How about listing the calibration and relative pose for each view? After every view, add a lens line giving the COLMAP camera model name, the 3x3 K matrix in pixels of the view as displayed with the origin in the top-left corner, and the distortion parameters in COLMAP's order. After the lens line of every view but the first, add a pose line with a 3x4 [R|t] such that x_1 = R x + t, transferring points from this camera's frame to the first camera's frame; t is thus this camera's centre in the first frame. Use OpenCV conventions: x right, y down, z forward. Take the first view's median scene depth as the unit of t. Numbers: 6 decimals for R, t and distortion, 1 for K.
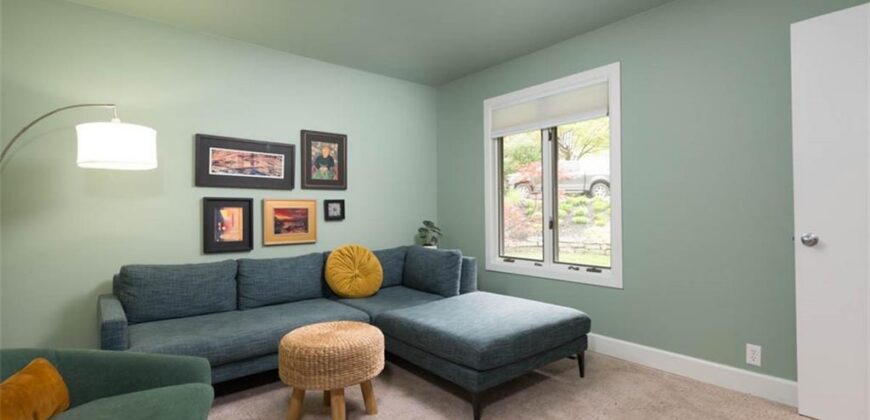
lens RADIAL K [[418.1, 0, 431.3], [0, 418.1, 211.8], [0, 0, 1]] dist [0.007428, 0.000809]
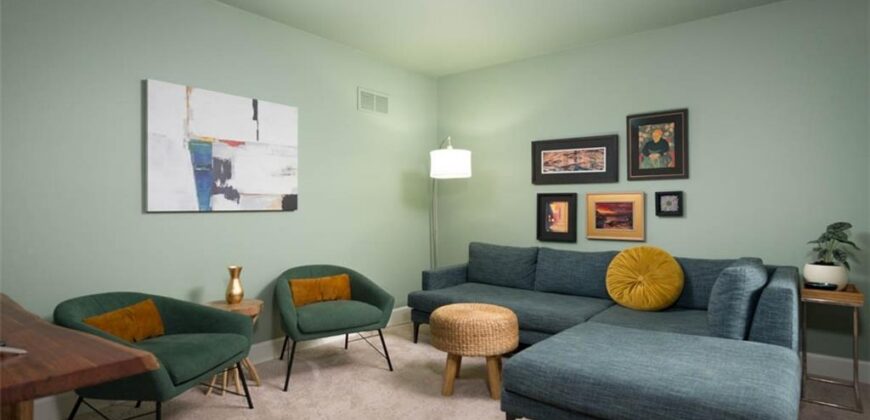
lens RADIAL K [[463.8, 0, 433.6], [0, 463.8, 210.7], [0, 0, 1]] dist [0.002752, -0.003909]
pose [[0.203828, 0.017389, -0.978852, 0.629494], [0.000640, 0.999840, 0.017895, -0.008614], [0.979006, -0.004274, 0.203785, 0.398084]]
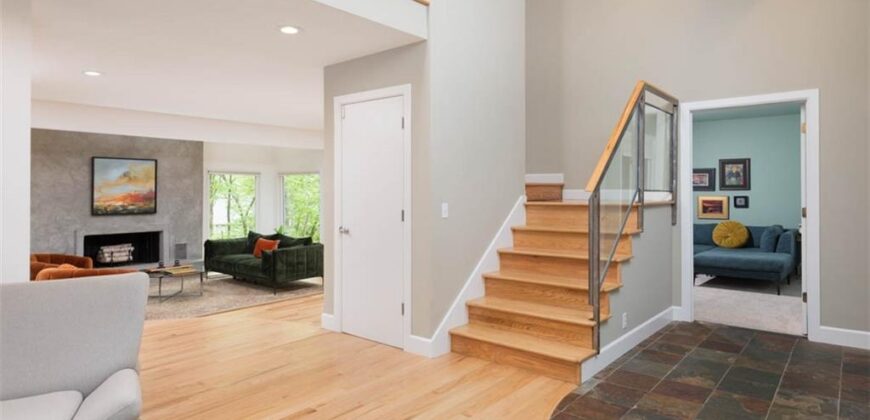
lens RADIAL K [[501.7, 0, 430.5], [0, 501.7, 186.7], [0, 0, 1]] dist [0.007273, 0.000573]
pose [[0.152809, 0.004920, -0.988243, 1.841703], [0.000898, 0.999987, 0.005117, -0.088428], [0.988255, -0.001670, 0.152803, -0.681431]]
